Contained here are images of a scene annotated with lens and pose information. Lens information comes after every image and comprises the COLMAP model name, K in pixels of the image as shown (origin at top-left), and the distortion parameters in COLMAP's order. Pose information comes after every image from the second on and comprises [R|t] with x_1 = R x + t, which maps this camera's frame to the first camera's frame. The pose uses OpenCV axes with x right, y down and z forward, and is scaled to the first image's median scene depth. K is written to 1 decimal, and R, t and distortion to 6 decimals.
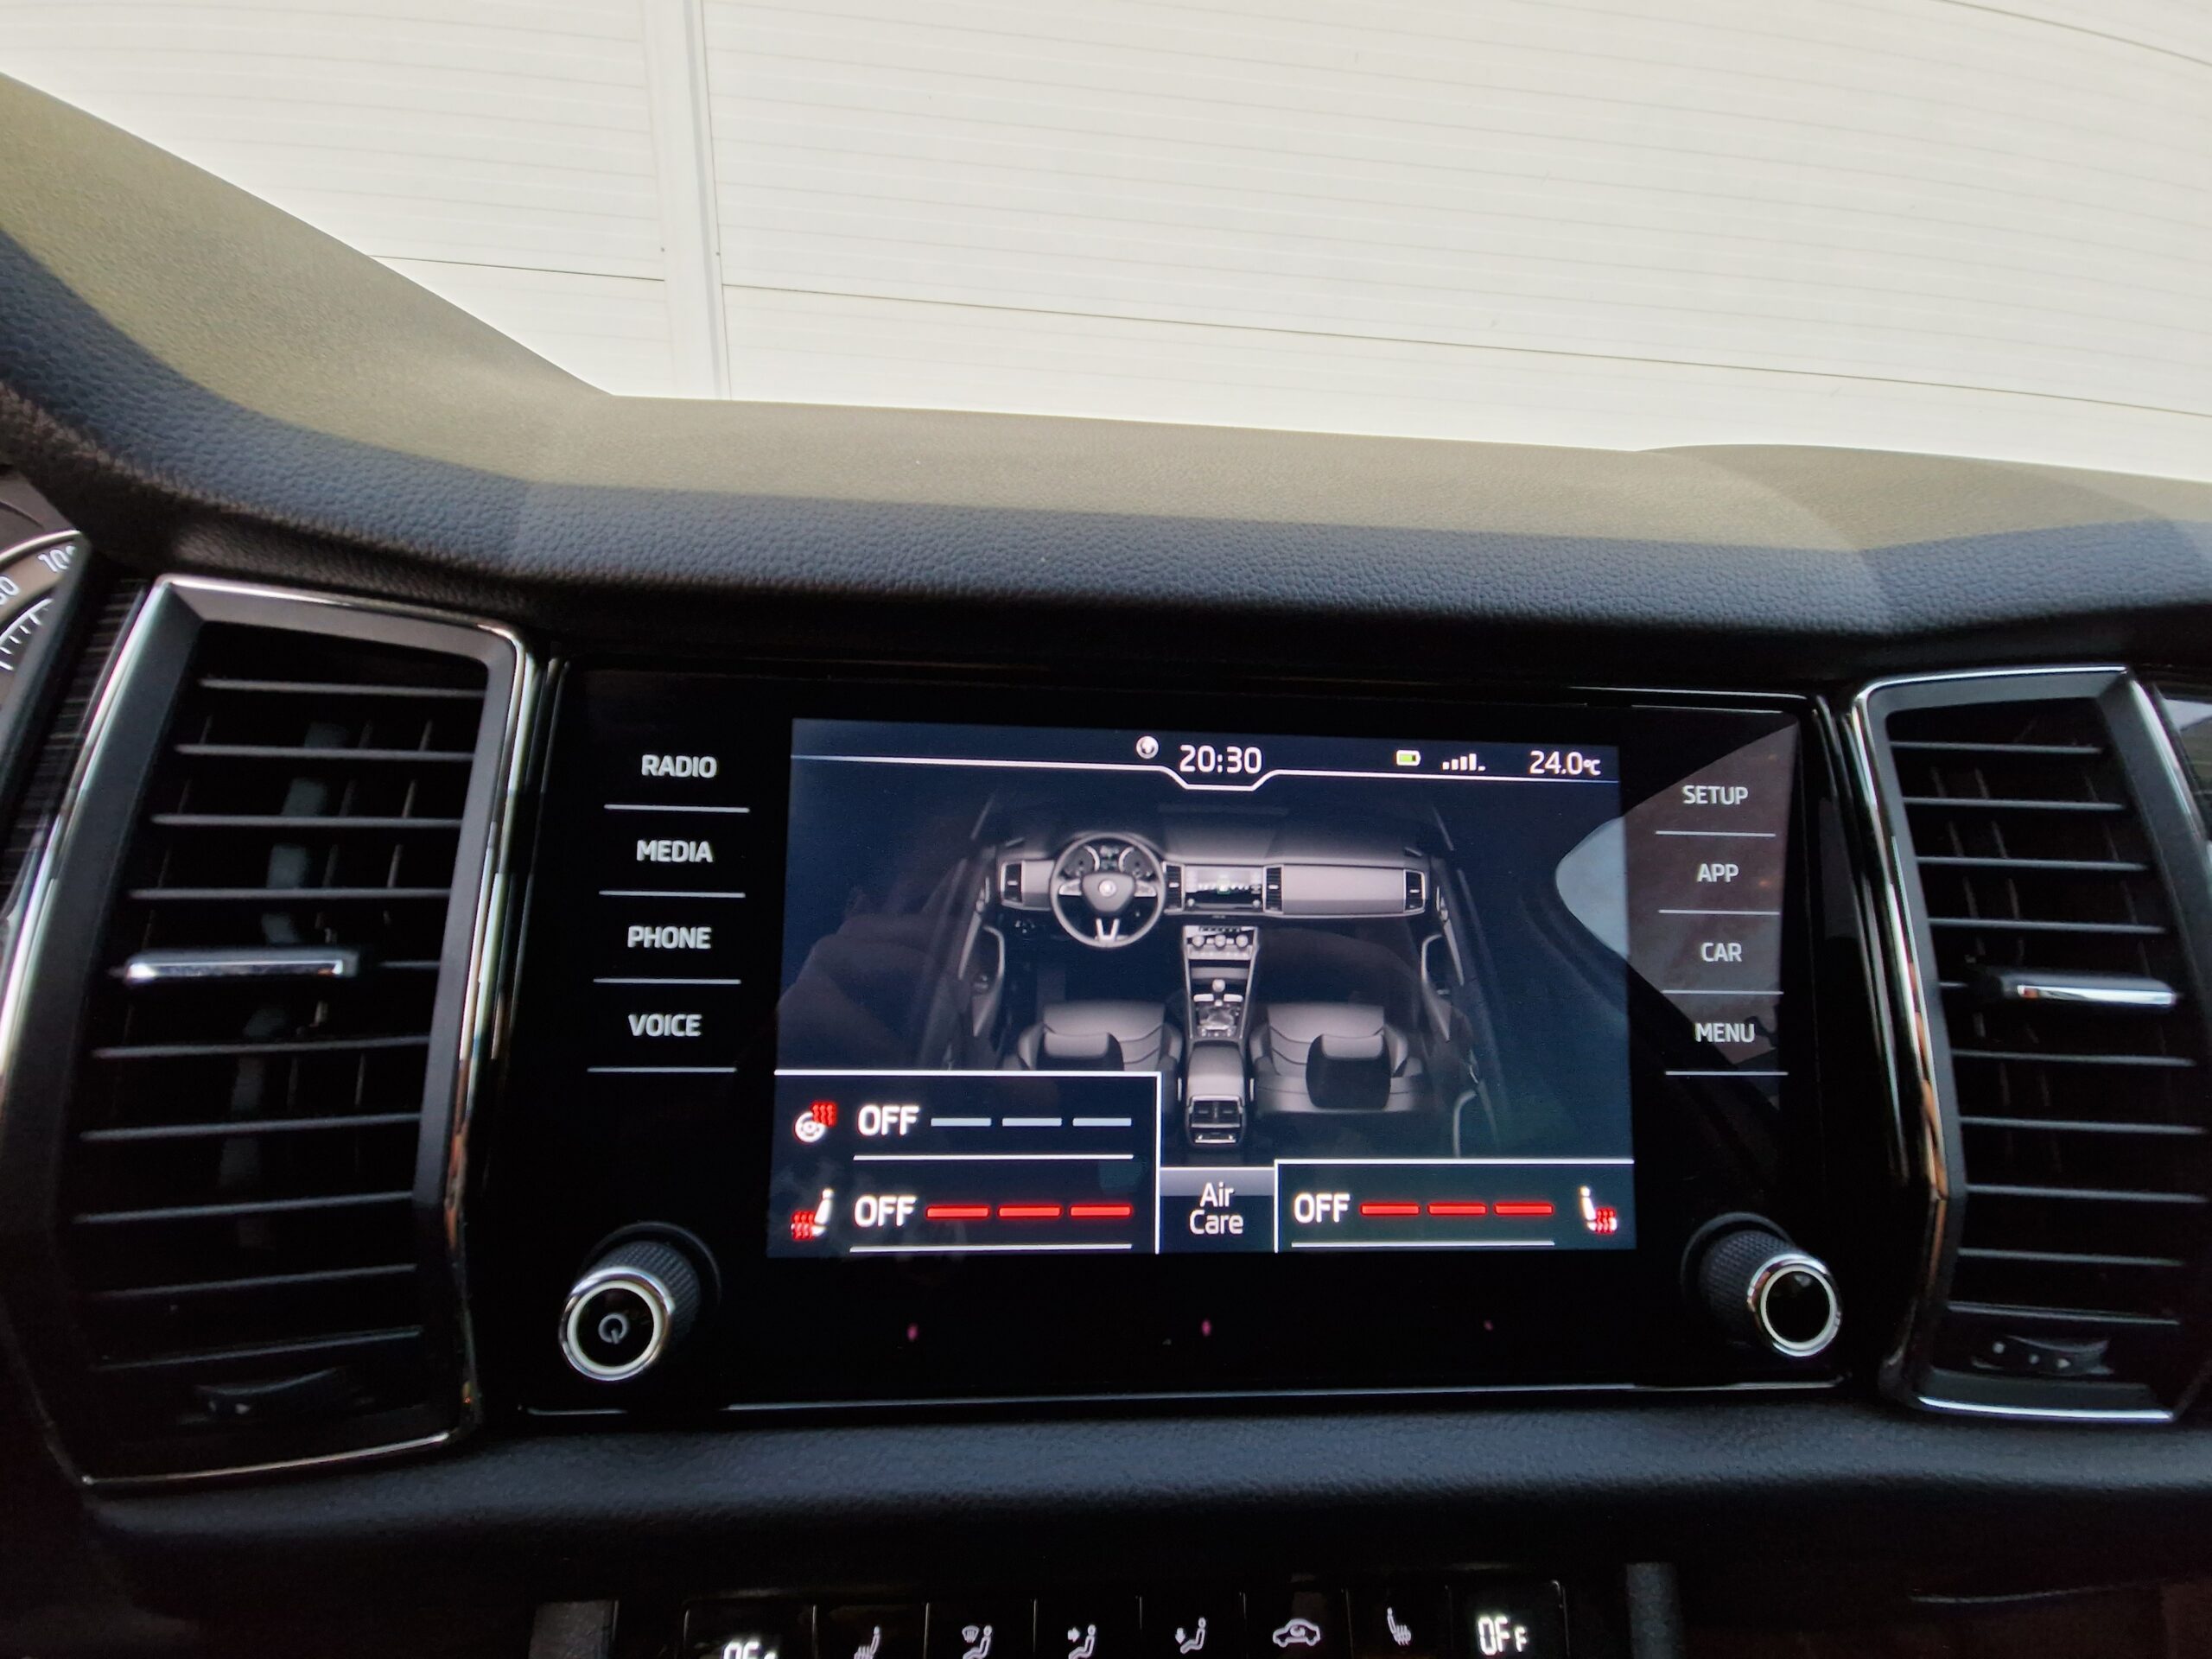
lens RADIAL K [[908.5, 0, 1115.5], [0, 908.5, 825.1], [0, 0, 1]] dist [0.005802, -0.005250]
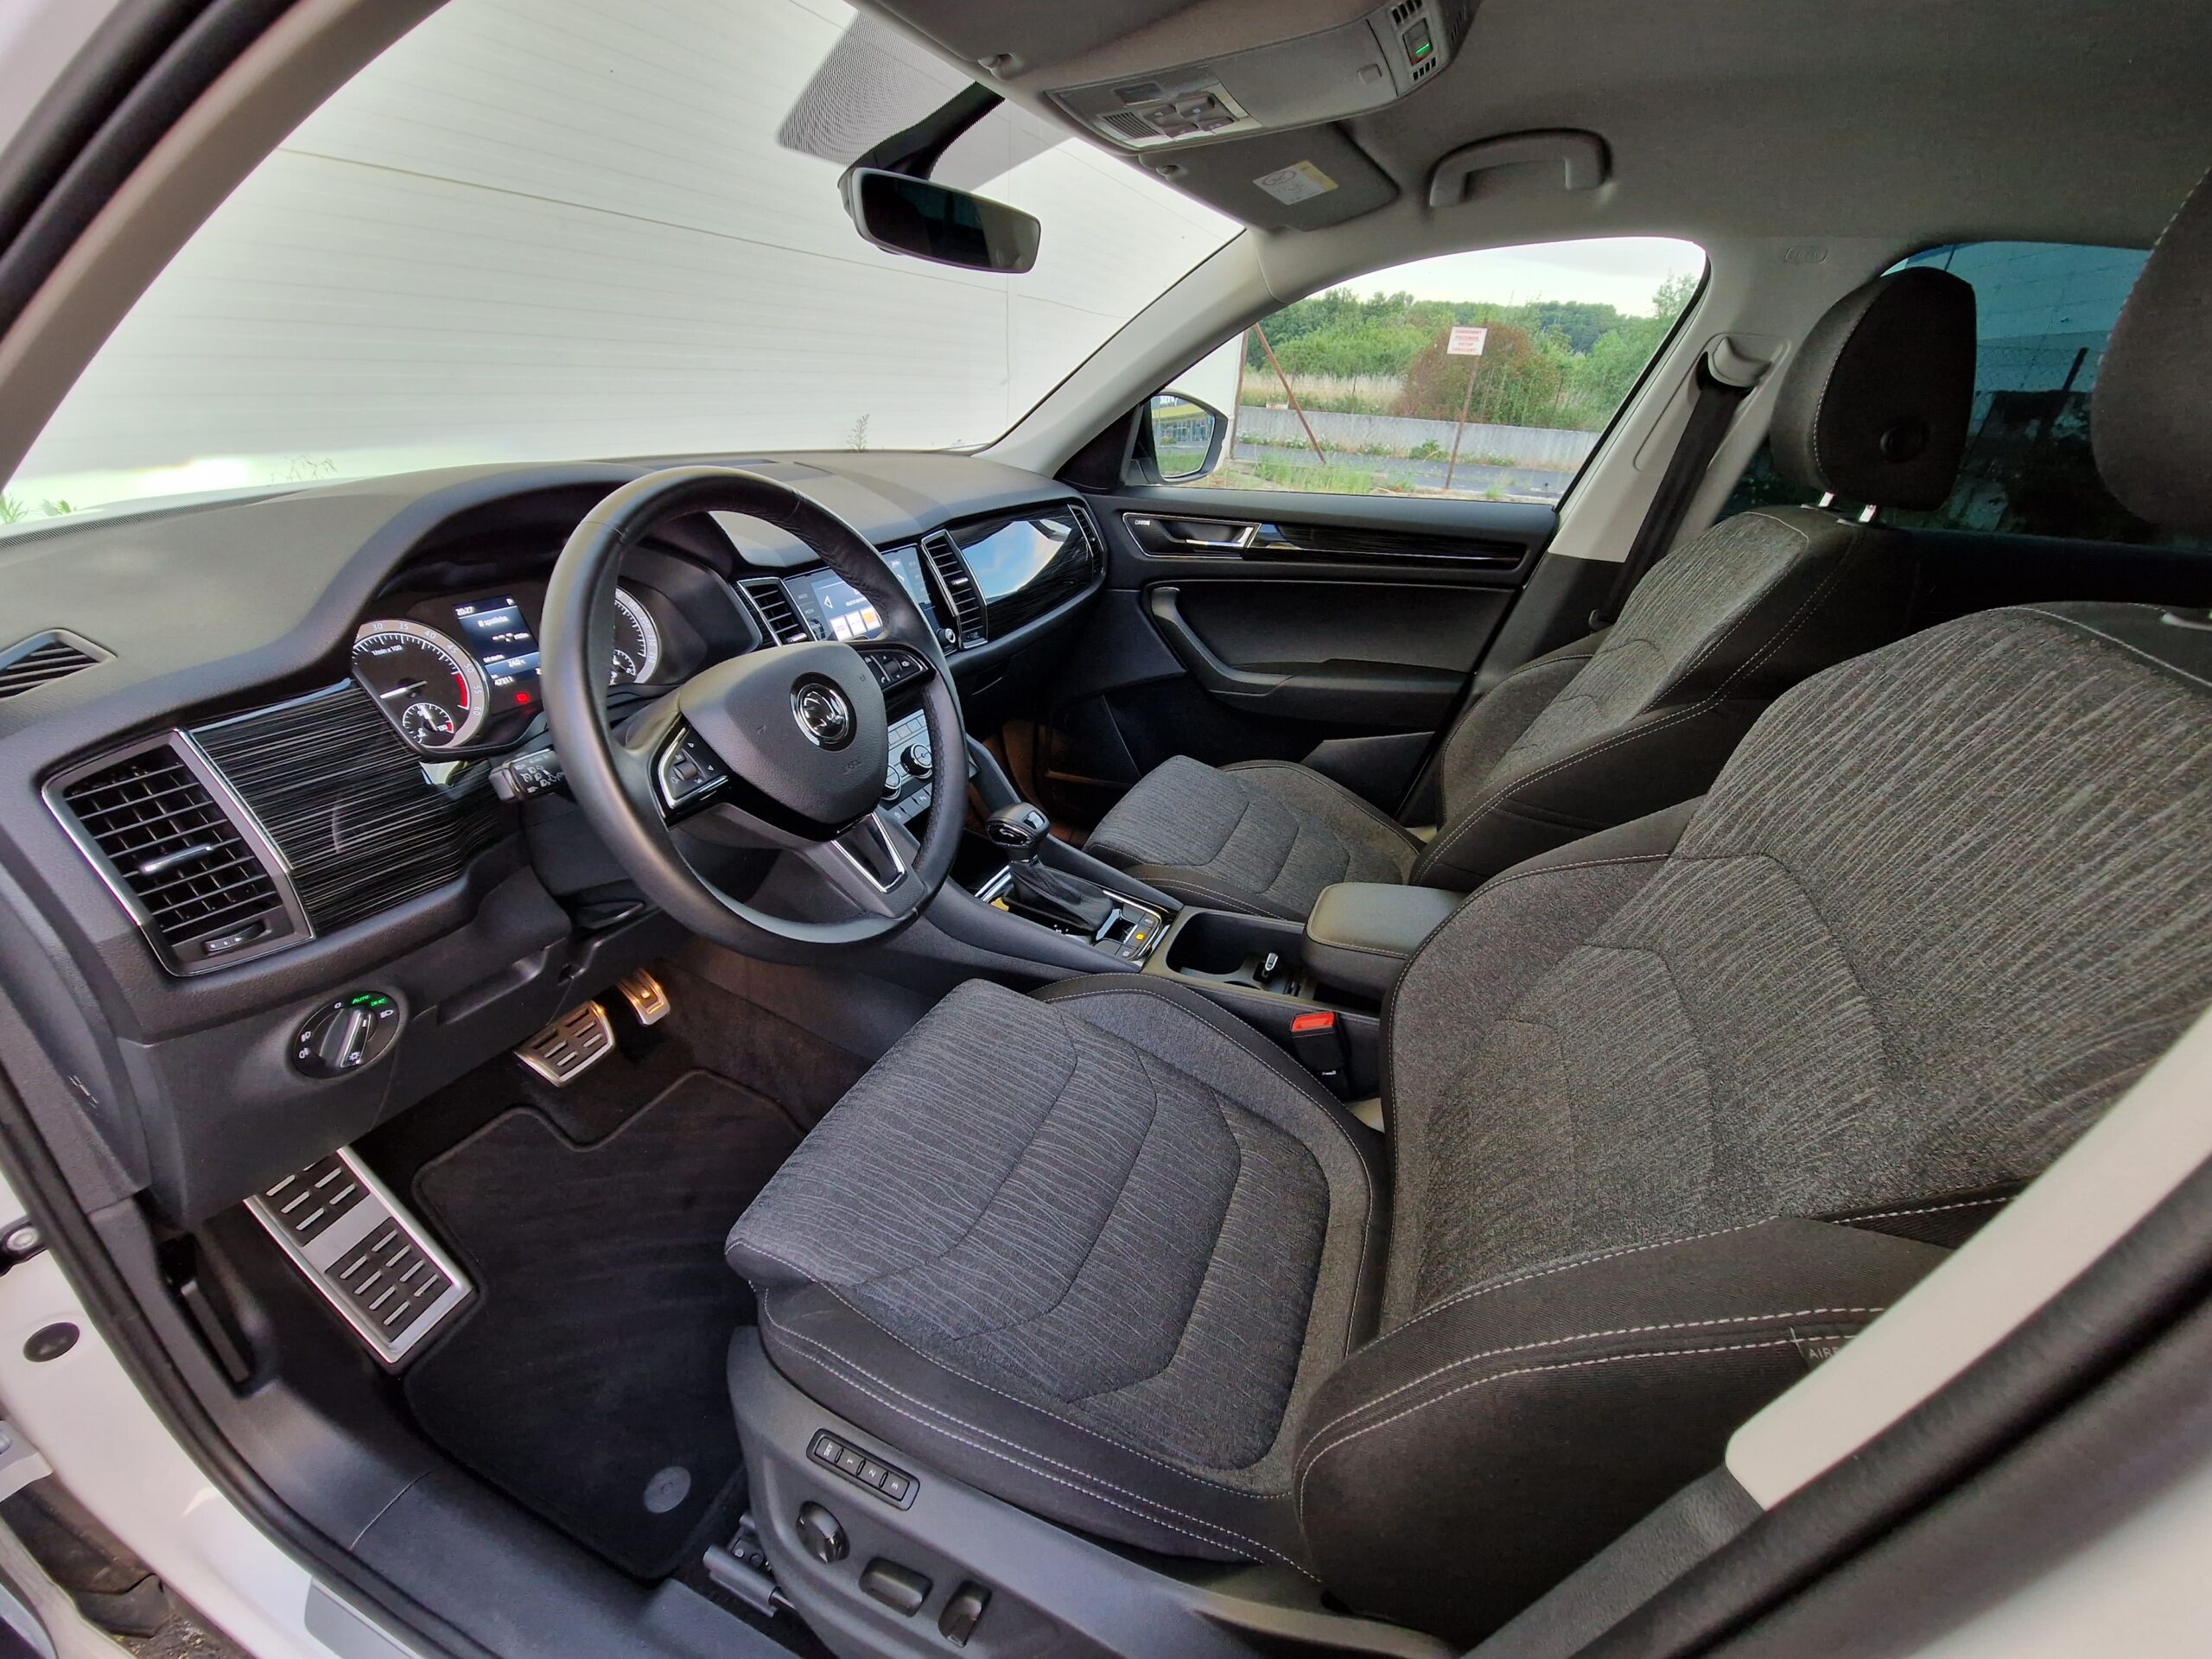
lens RADIAL K [[908.5, 0, 1105.6], [0, 908.5, 846.7], [0, 0, 1]] dist [0.005802, -0.005250]
pose [[0.441264, -0.445674, 0.778884, -4.799953], [0.250500, 0.894629, 0.369985, -0.298379], [-0.861705, 0.031850, 0.506409, -3.443275]]
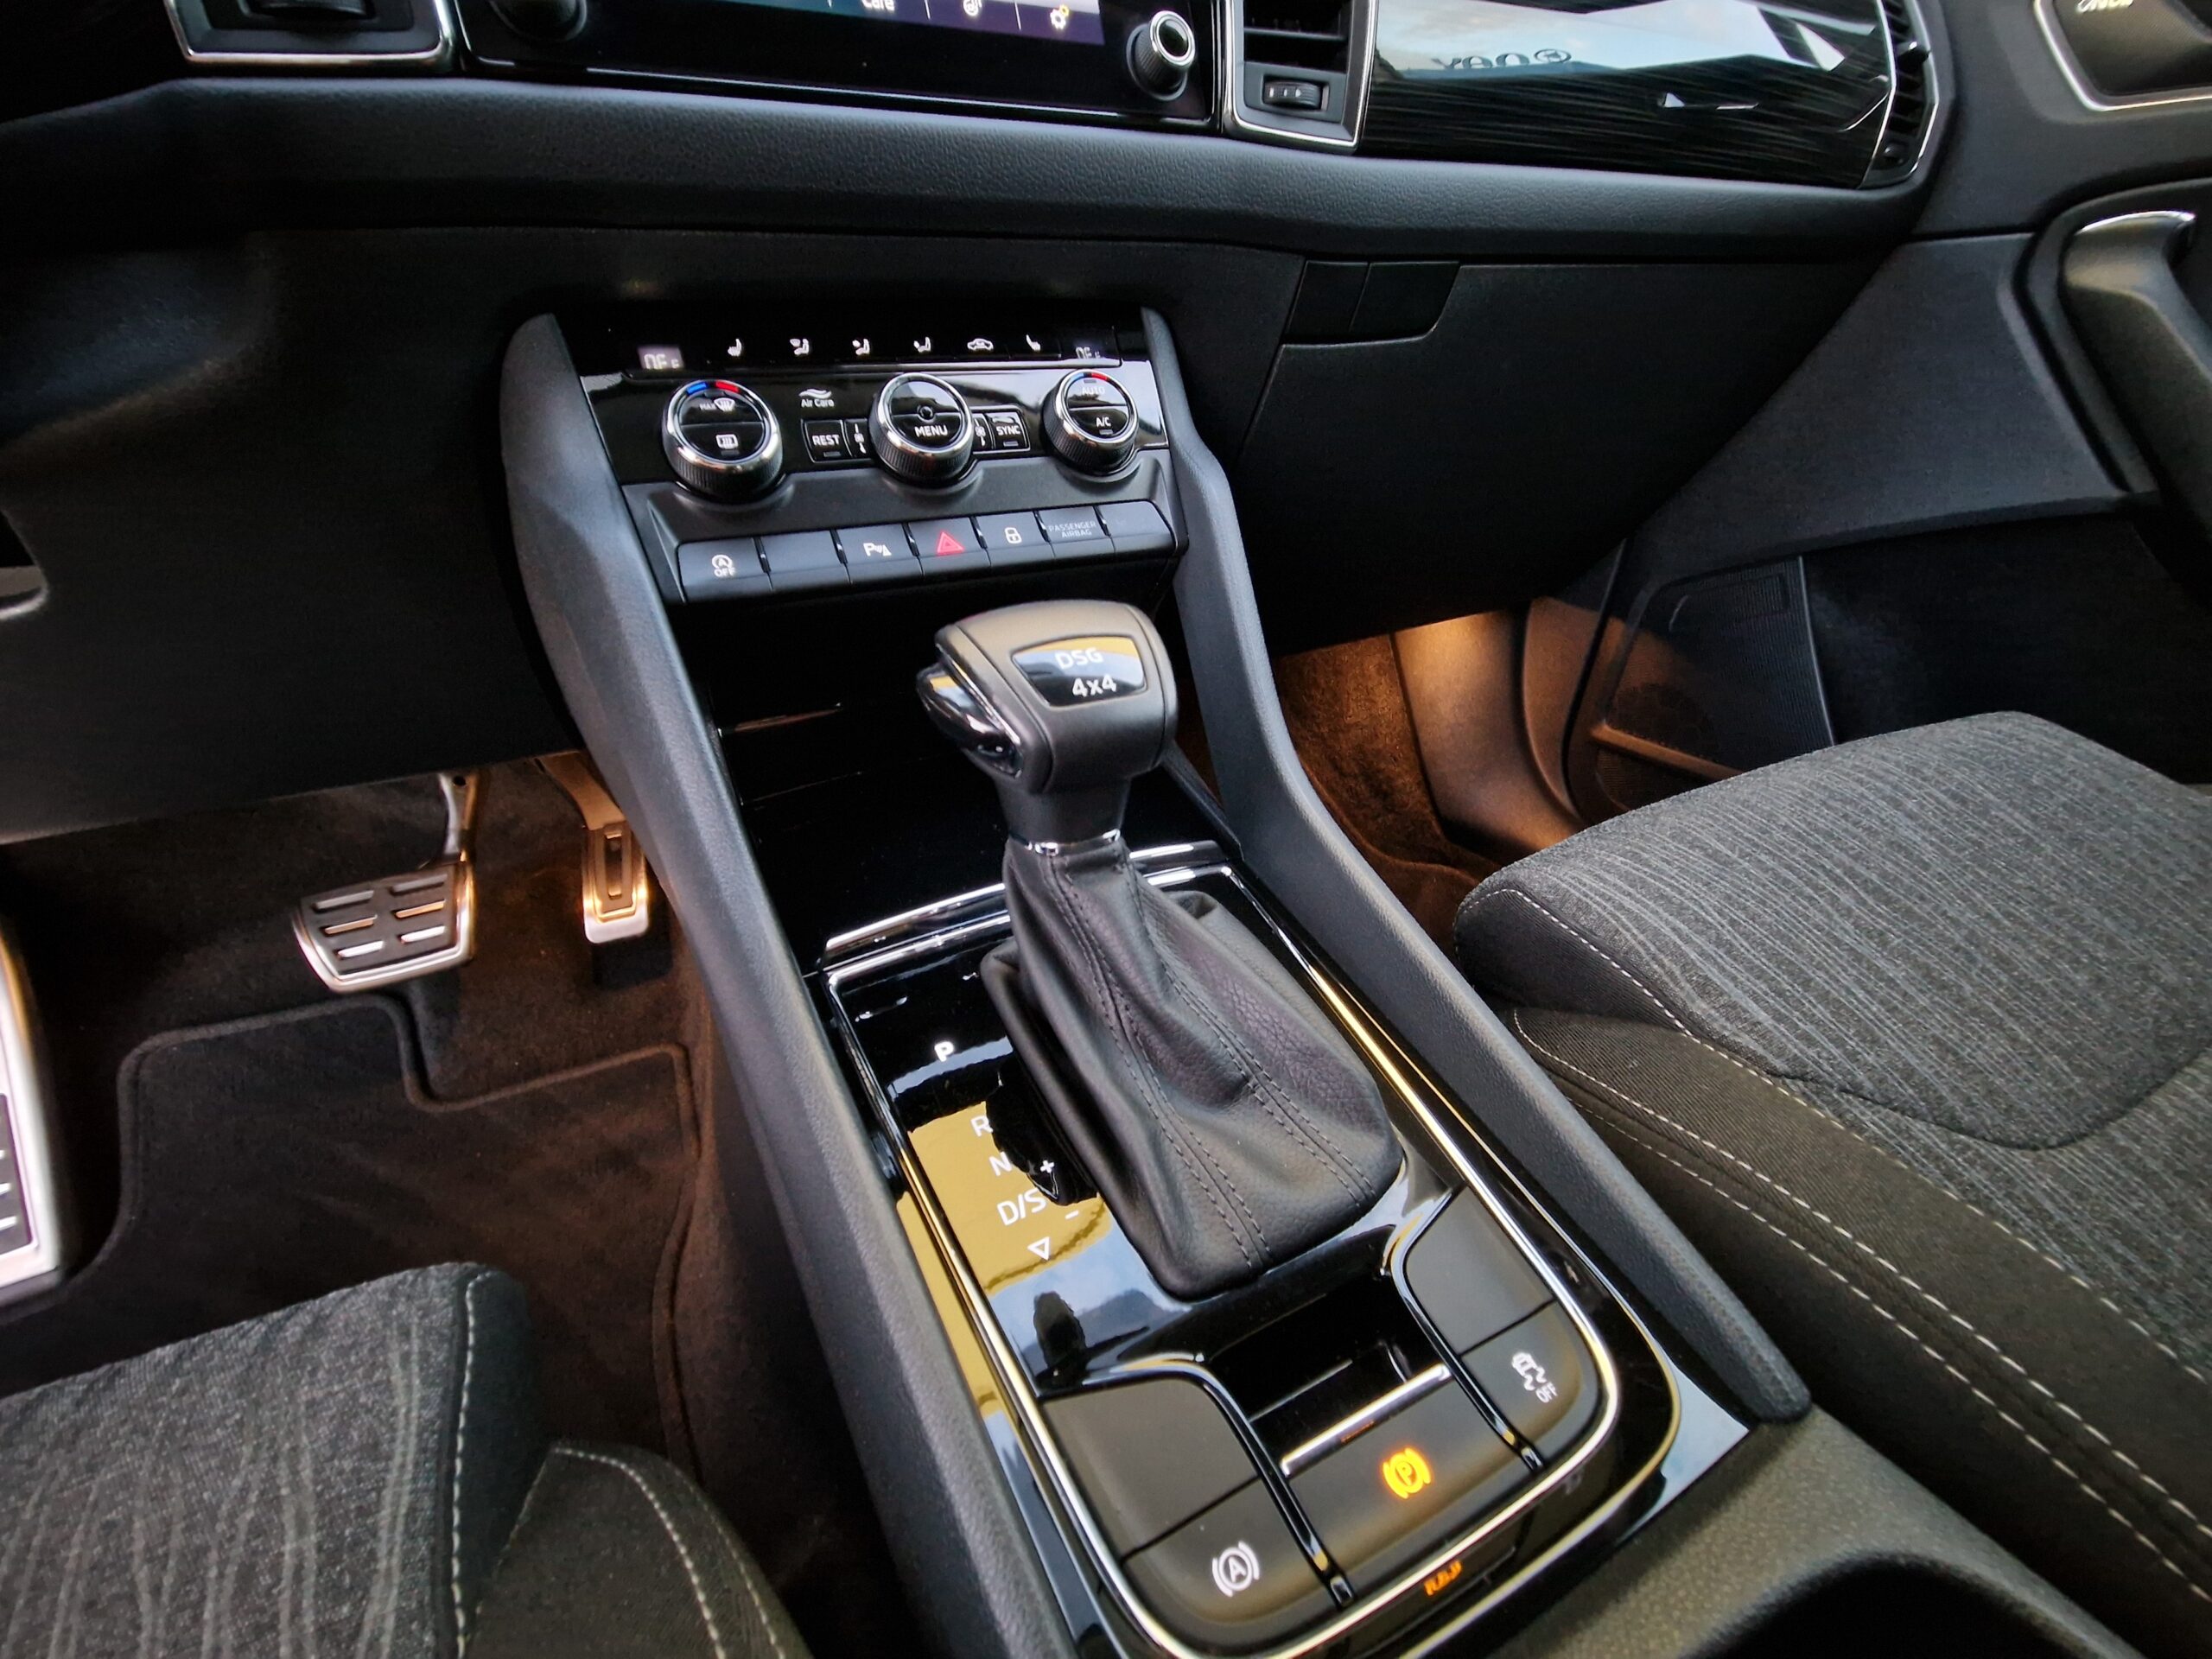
lens RADIAL K [[908.5, 0, 1095.4], [0, 908.5, 850.1], [0, 0, 1]] dist [0.005802, -0.005250]
pose [[0.919050, -0.247328, 0.306880, -0.459173], [0.169857, 0.951133, 0.257866, 1.671085], [-0.355661, -0.184866, 0.916149, -1.093383]]
